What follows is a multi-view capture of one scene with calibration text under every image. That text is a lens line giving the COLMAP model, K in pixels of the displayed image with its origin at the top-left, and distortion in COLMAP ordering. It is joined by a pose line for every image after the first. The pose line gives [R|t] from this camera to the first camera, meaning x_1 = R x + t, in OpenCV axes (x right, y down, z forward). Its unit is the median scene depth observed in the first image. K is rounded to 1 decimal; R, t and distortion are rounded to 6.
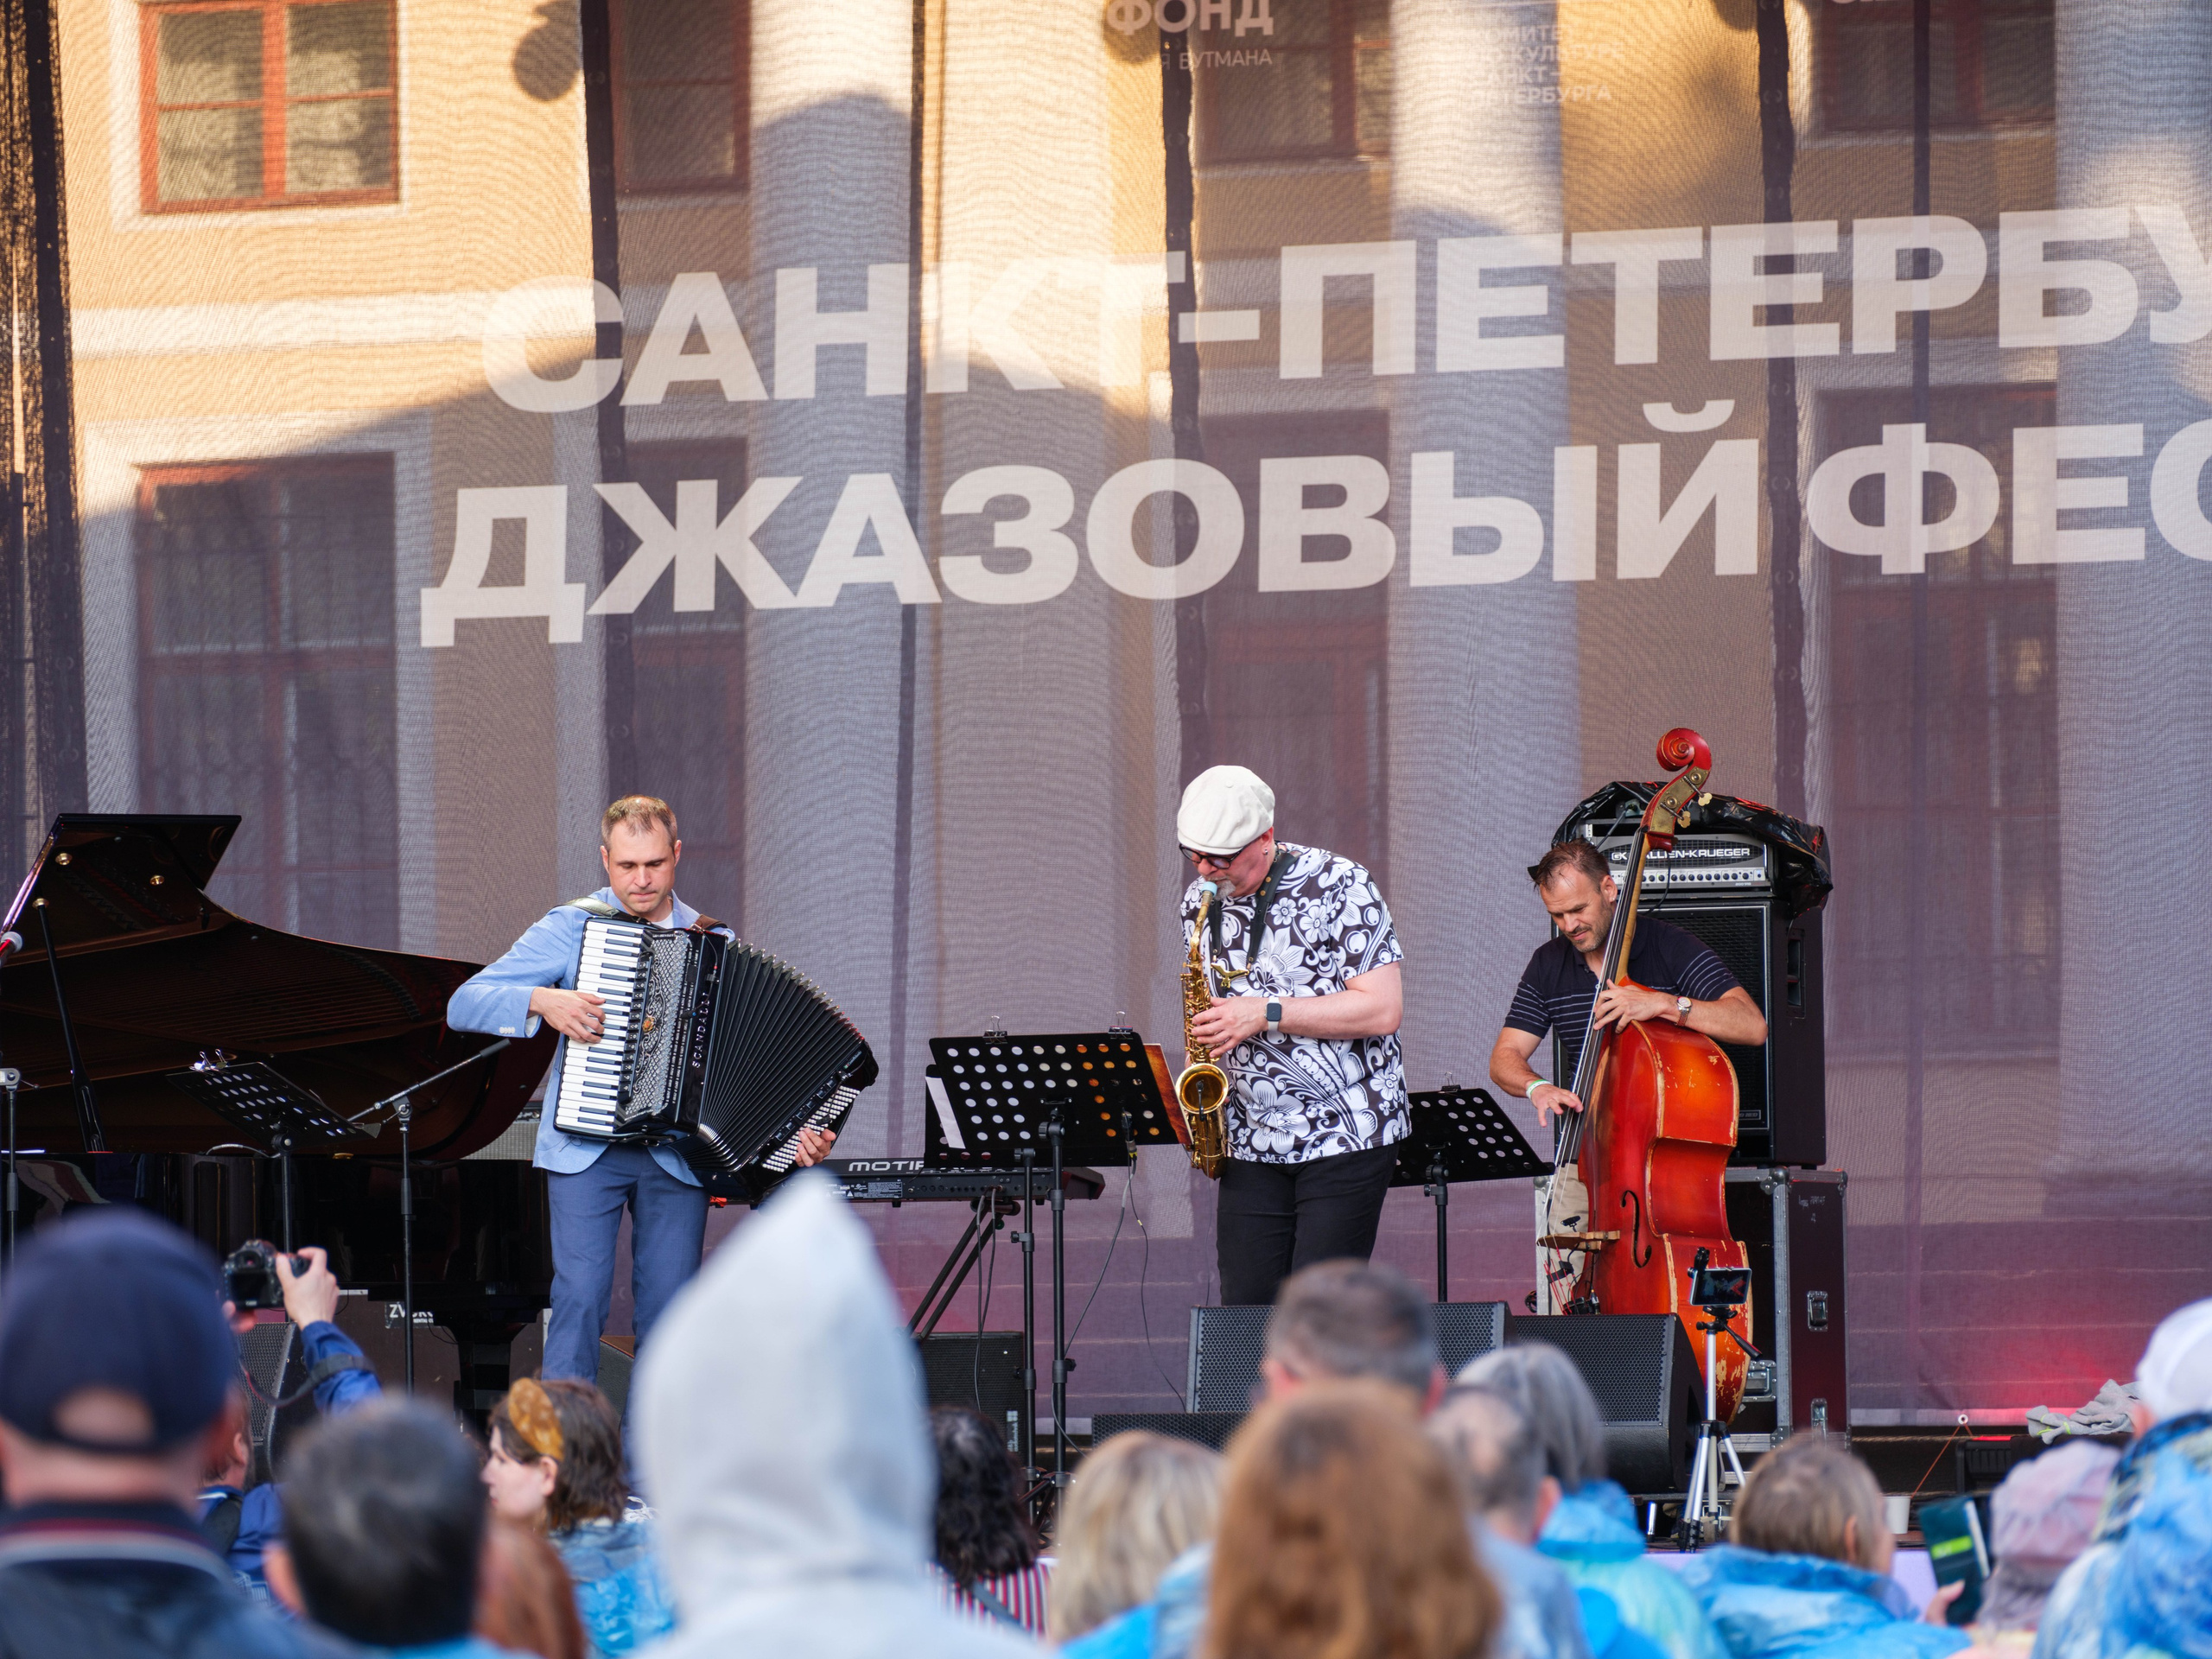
lens RADIAL K [[10149.7, 0, 955.9], [0, 10149.7, 835.8], [0, 0, 1]] dist [-0.109538, -0.248966]
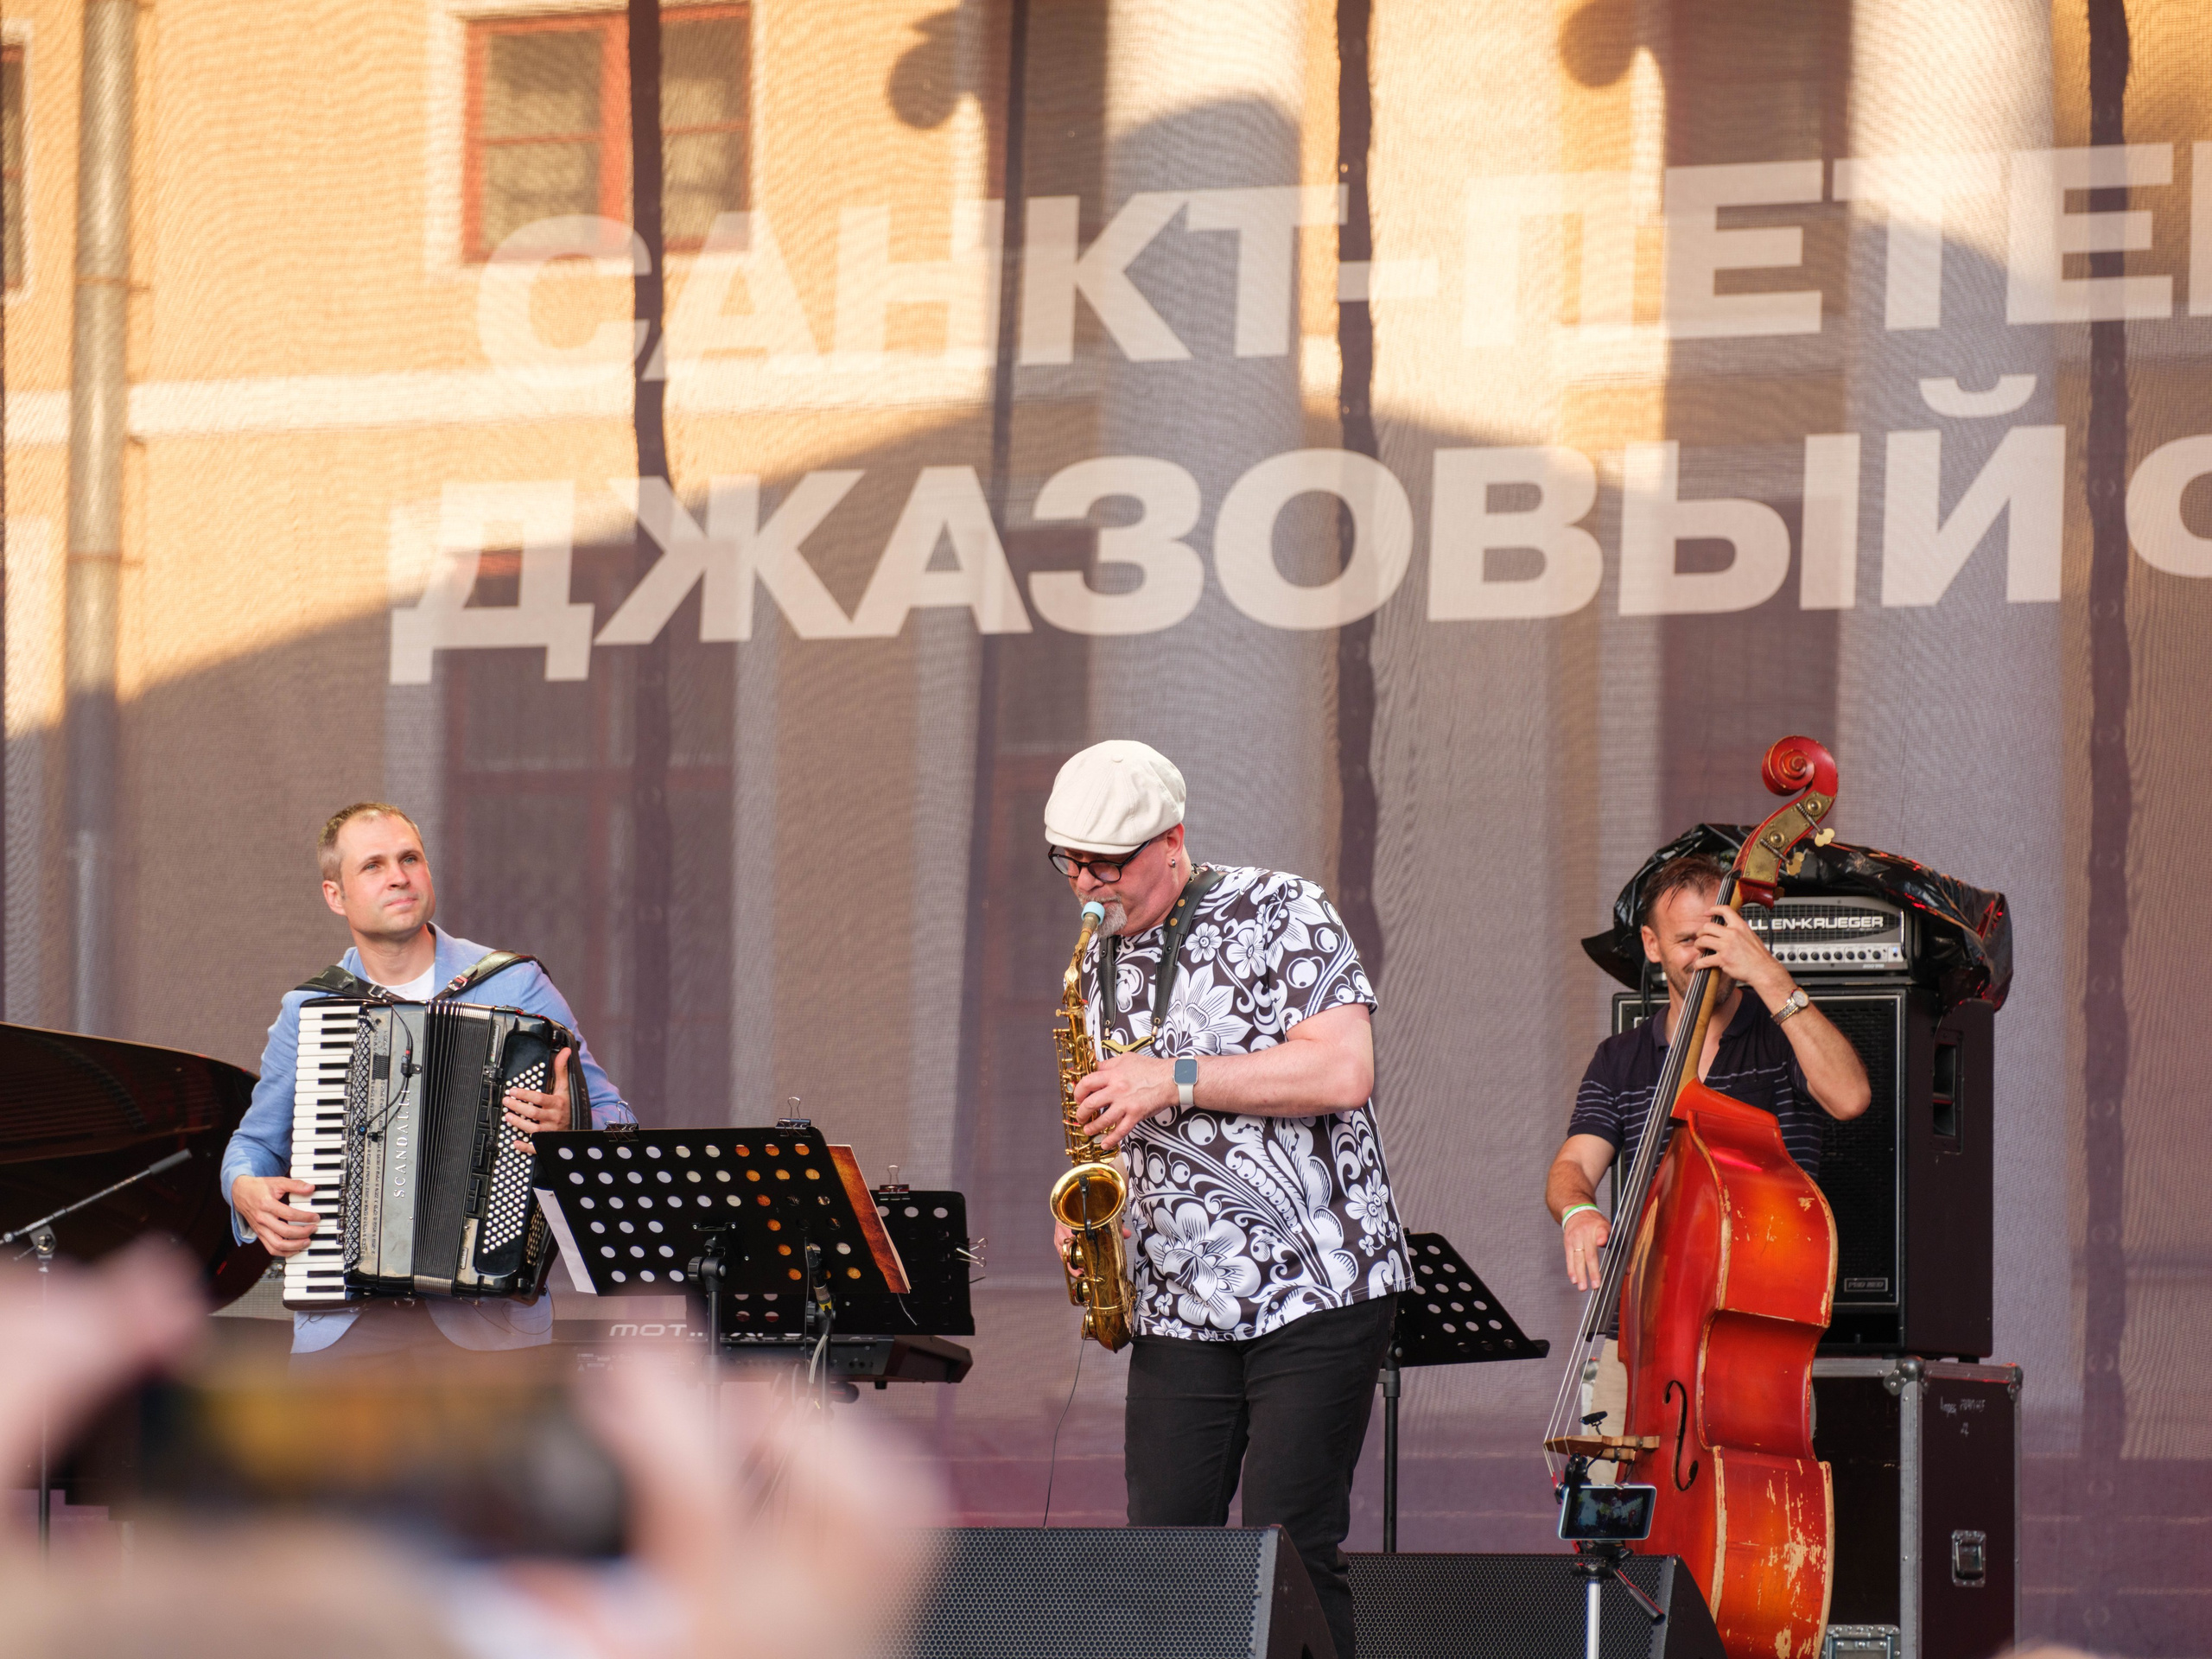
lens RADIAL K [[10086.9, 0, 1106.0], [0, 10086.9, 829.5], [0, 0, 1]] dist [-0.131660, 1.458712]
pose [[0.996942, 0.015225, -0.076651, 0.066061], [-0.017150, 0.999552, -0.024509, 0.011509], [0.076244, 0.025749, 0.996757, 0.235396]]
